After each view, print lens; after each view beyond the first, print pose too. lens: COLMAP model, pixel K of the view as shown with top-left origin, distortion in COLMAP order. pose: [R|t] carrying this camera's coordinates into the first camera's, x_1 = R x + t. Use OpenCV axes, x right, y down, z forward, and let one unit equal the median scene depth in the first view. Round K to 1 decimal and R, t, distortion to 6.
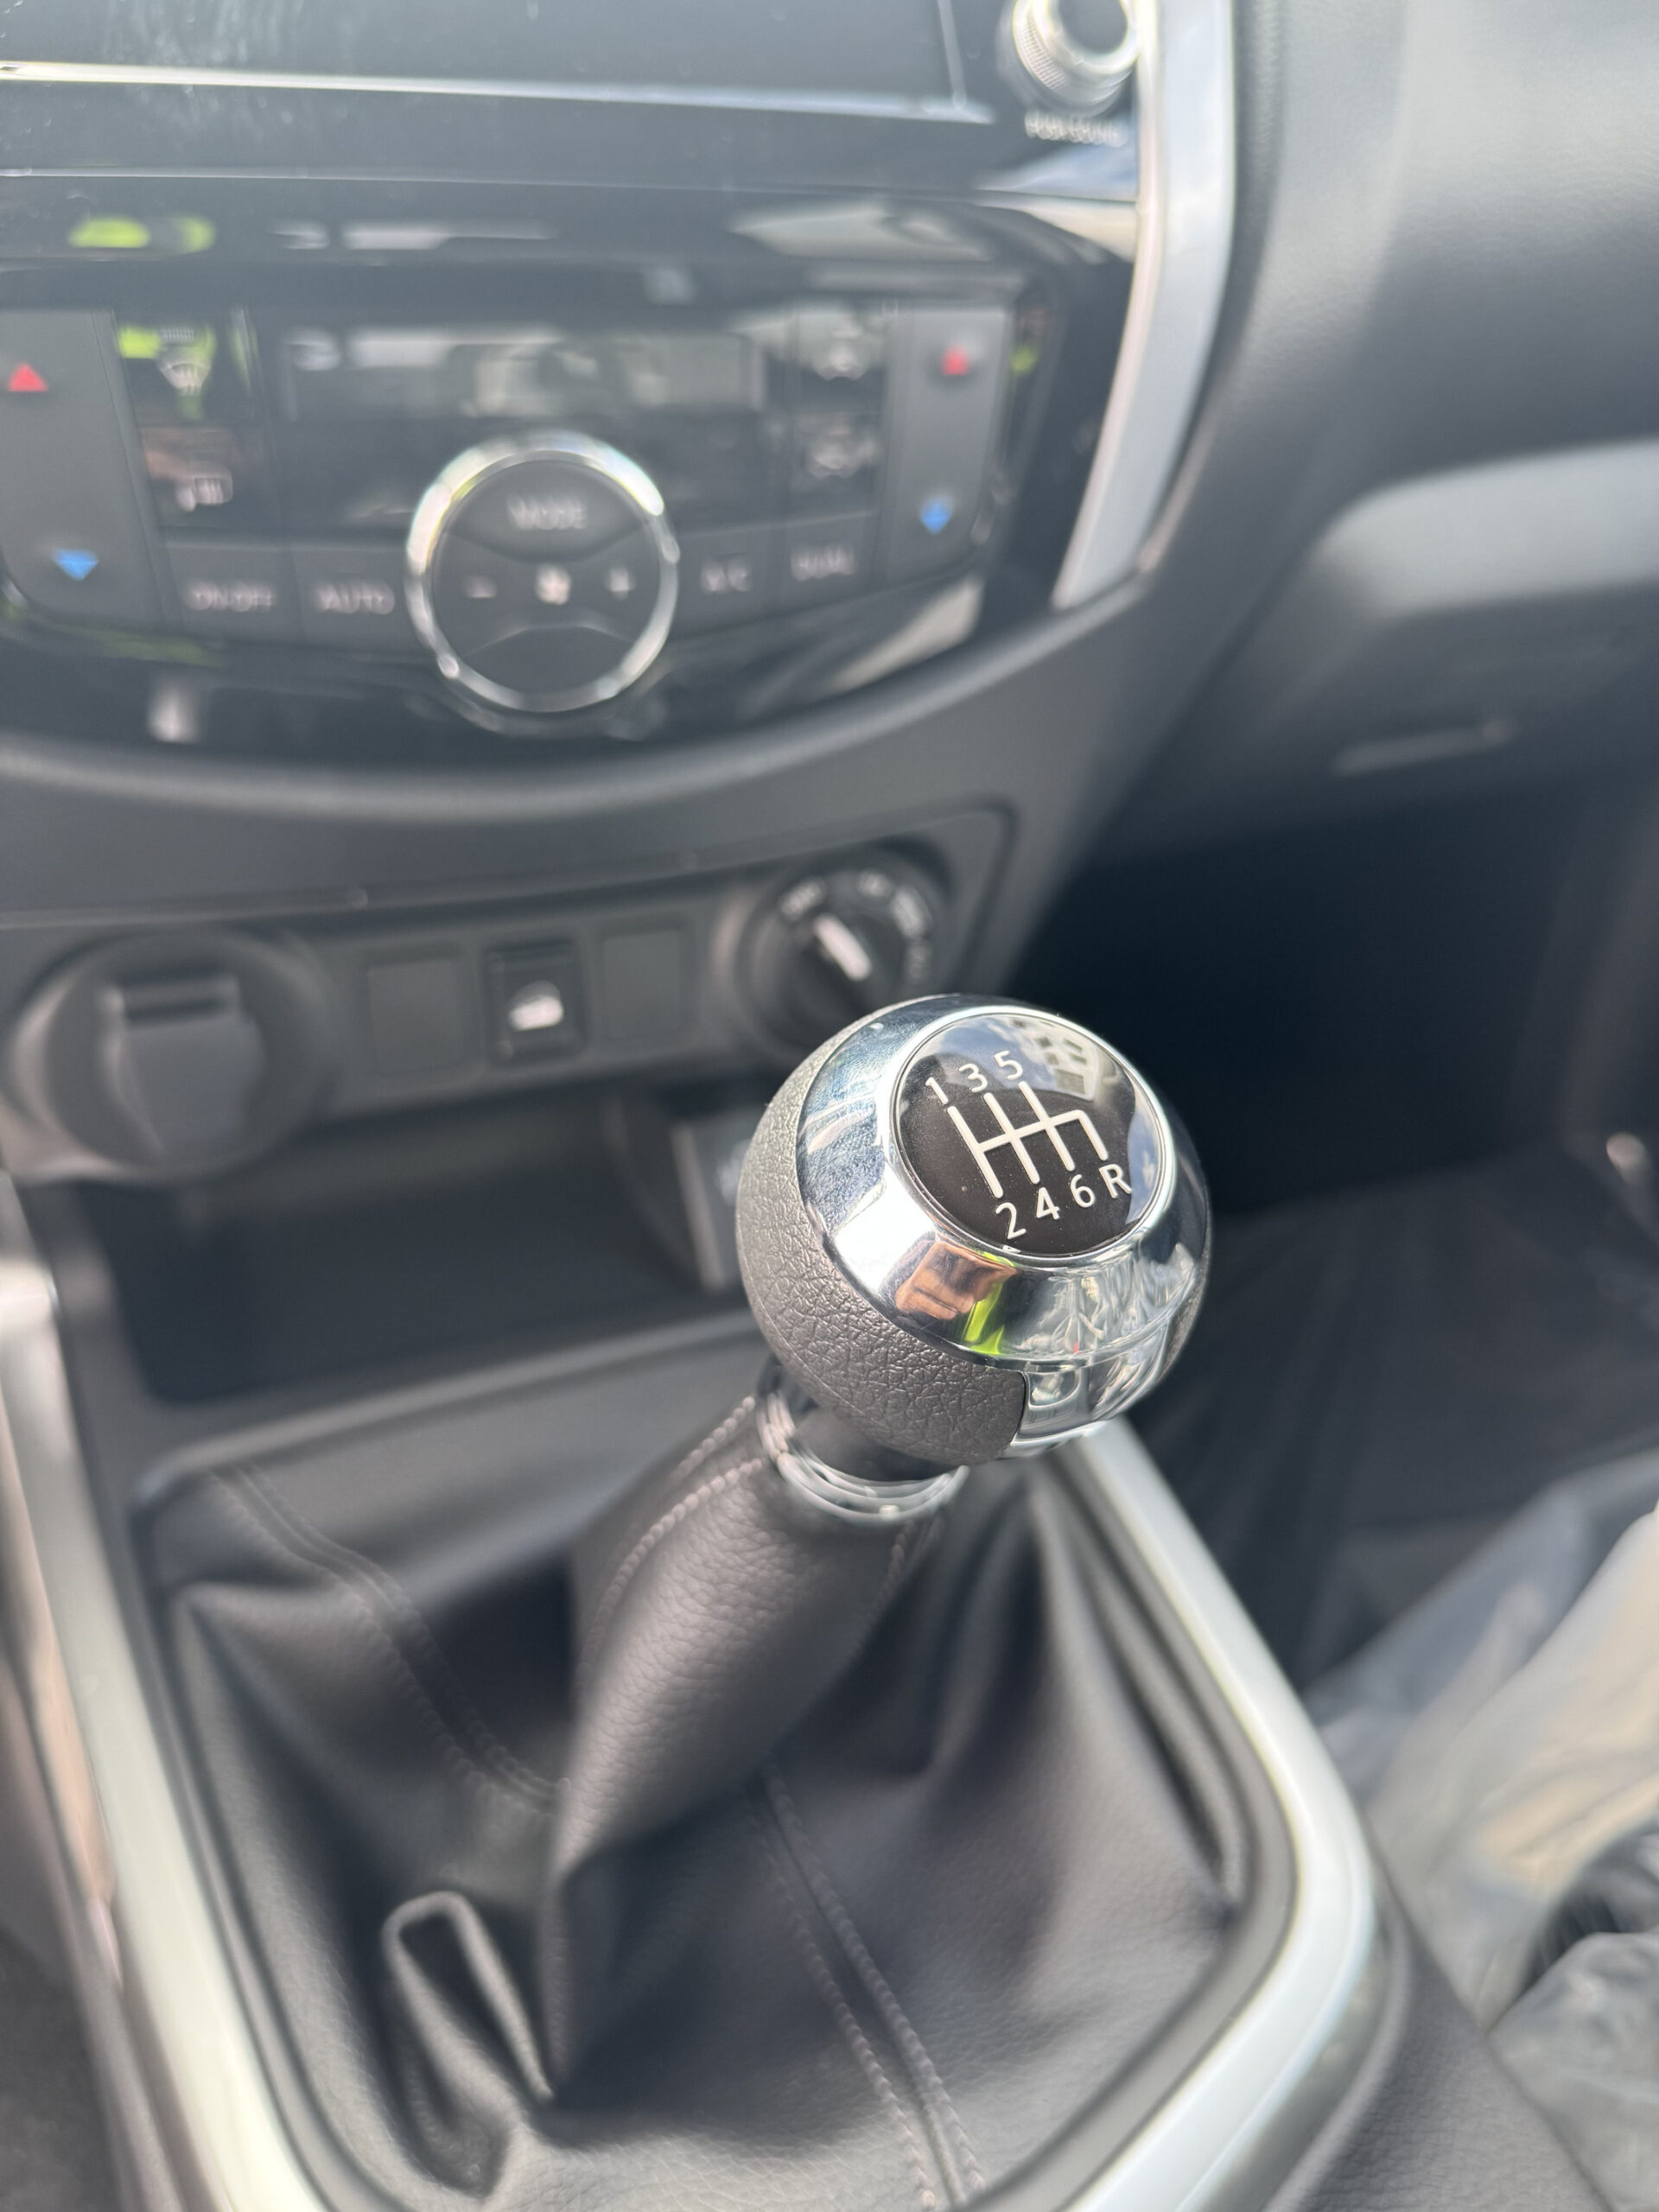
lens RADIAL K [[1761.4, 0, 829.5], [0, 1761.4, 1106.0], [0, 0, 1]] dist [0.037882, -0.187537]
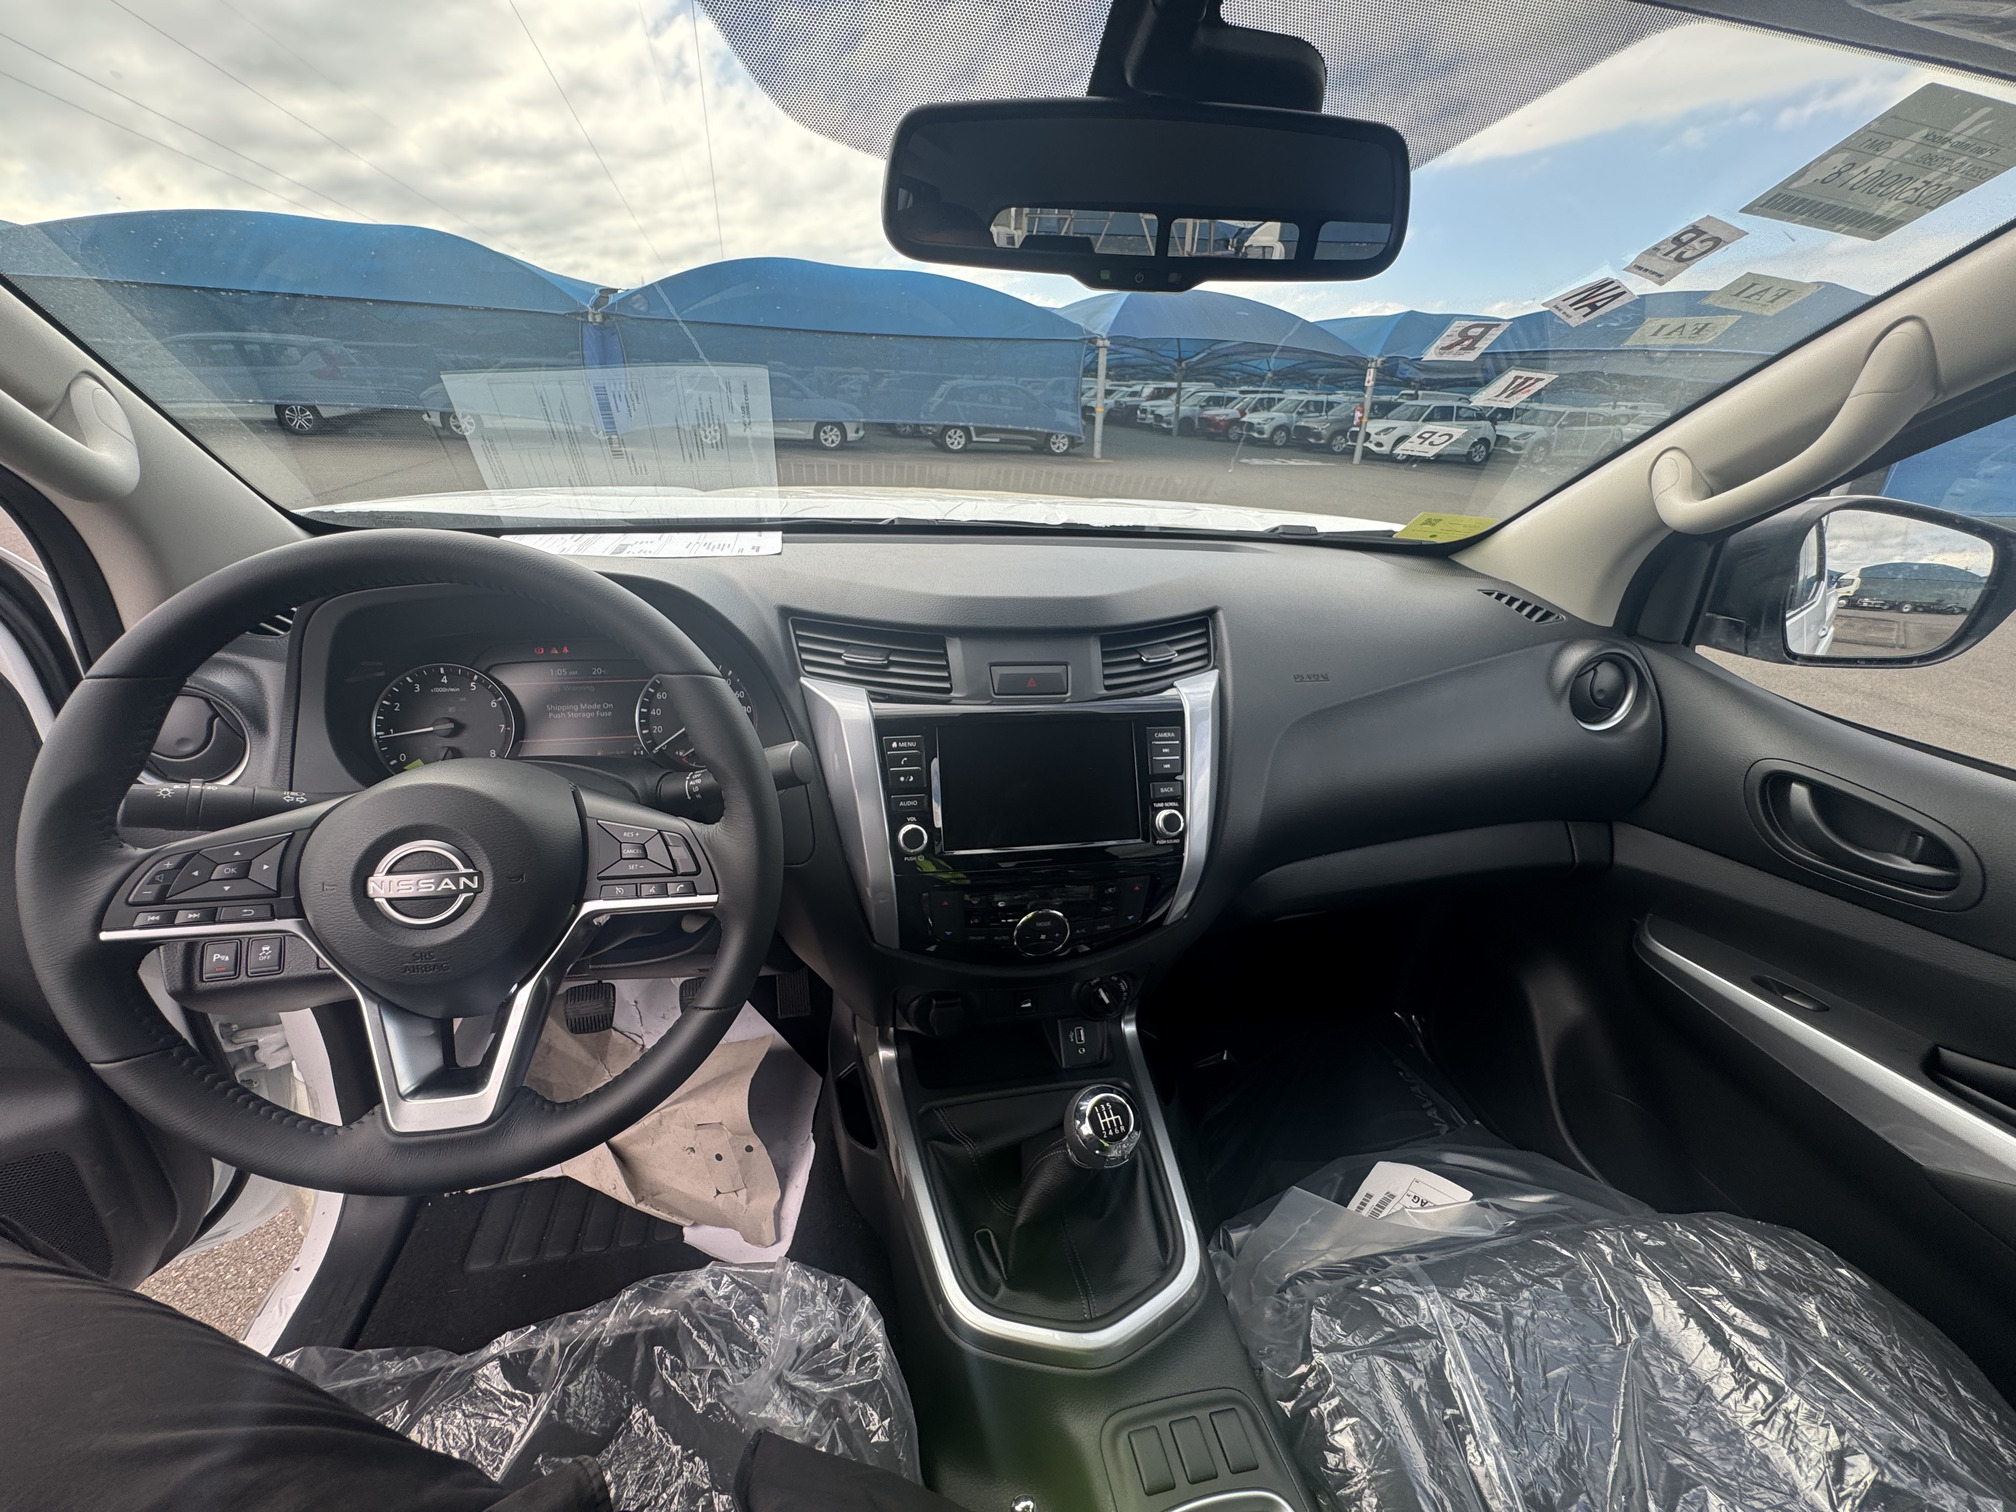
lens RADIAL K [[825.6, 0, 1008.0], [0, 825.6, 756.0], [0, 0, 1]] dist [-0.025152, 0.000287]
pose [[0.982315, 0.085498, -0.166578, 0.064646], [-0.107732, 0.985727, -0.129367, -0.411478], [0.153140, 0.145025, 0.977505, -1.048946]]
